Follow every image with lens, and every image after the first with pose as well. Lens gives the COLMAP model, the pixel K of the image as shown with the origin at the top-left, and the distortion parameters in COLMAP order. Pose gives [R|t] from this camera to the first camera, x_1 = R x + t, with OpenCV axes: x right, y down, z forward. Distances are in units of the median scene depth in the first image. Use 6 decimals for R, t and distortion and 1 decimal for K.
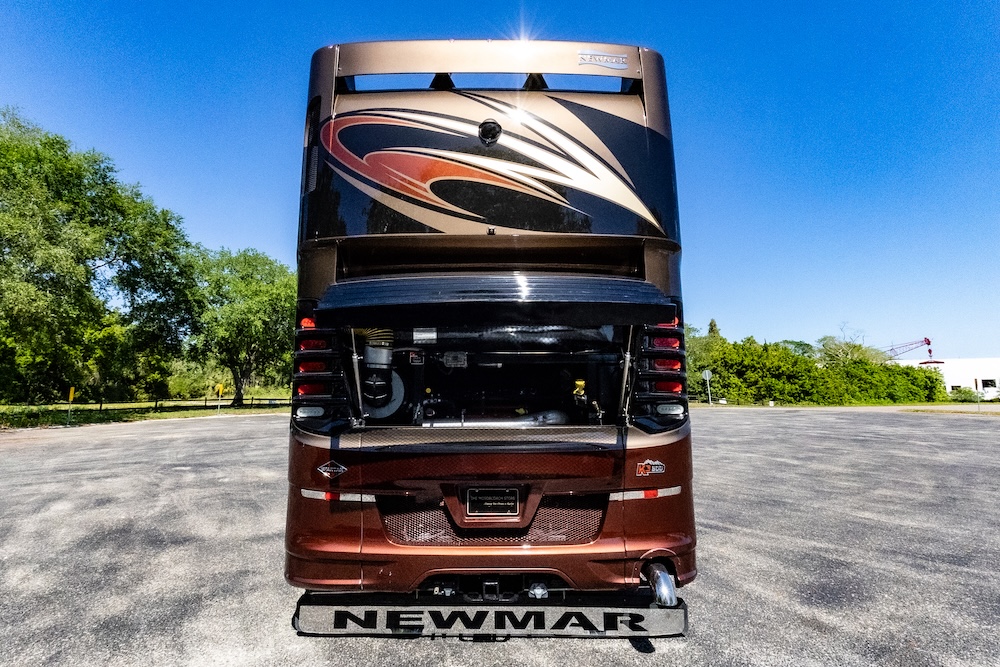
lens RADIAL K [[483.0, 0, 500.1], [0, 483.0, 334.5], [0, 0, 1]] dist [0.010267, 0.000302]
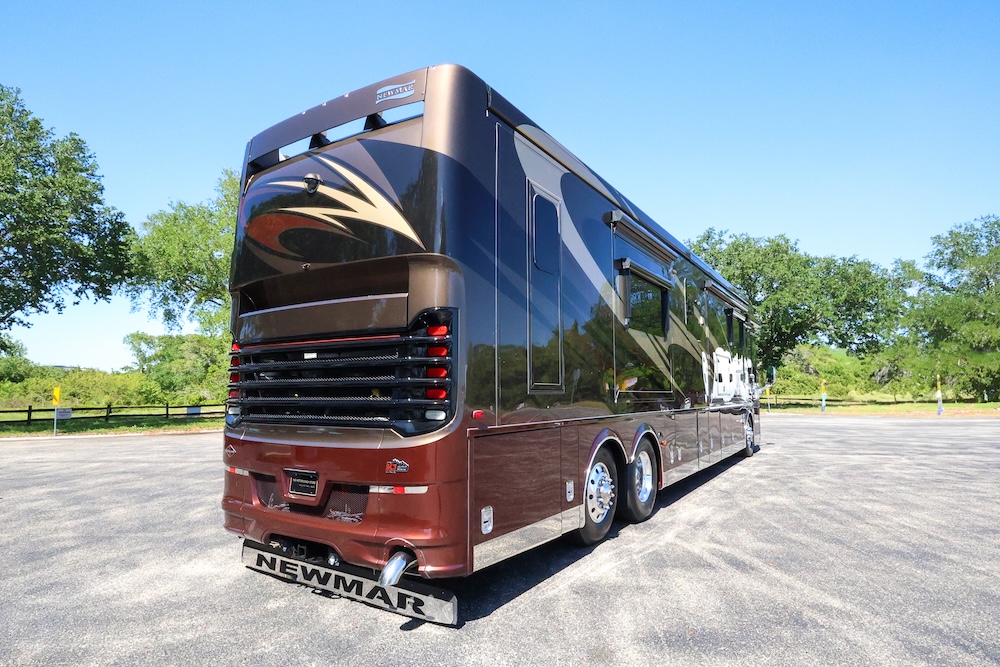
lens RADIAL K [[576.9, 0, 500.5], [0, 576.9, 331.7], [0, 0, 1]] dist [-0.025653, -0.000761]
pose [[0.839669, -0.051651, -0.540637, 1.165409], [0.063756, 0.997959, 0.003677, -0.021889], [0.539343, -0.037556, 0.841248, 0.027339]]
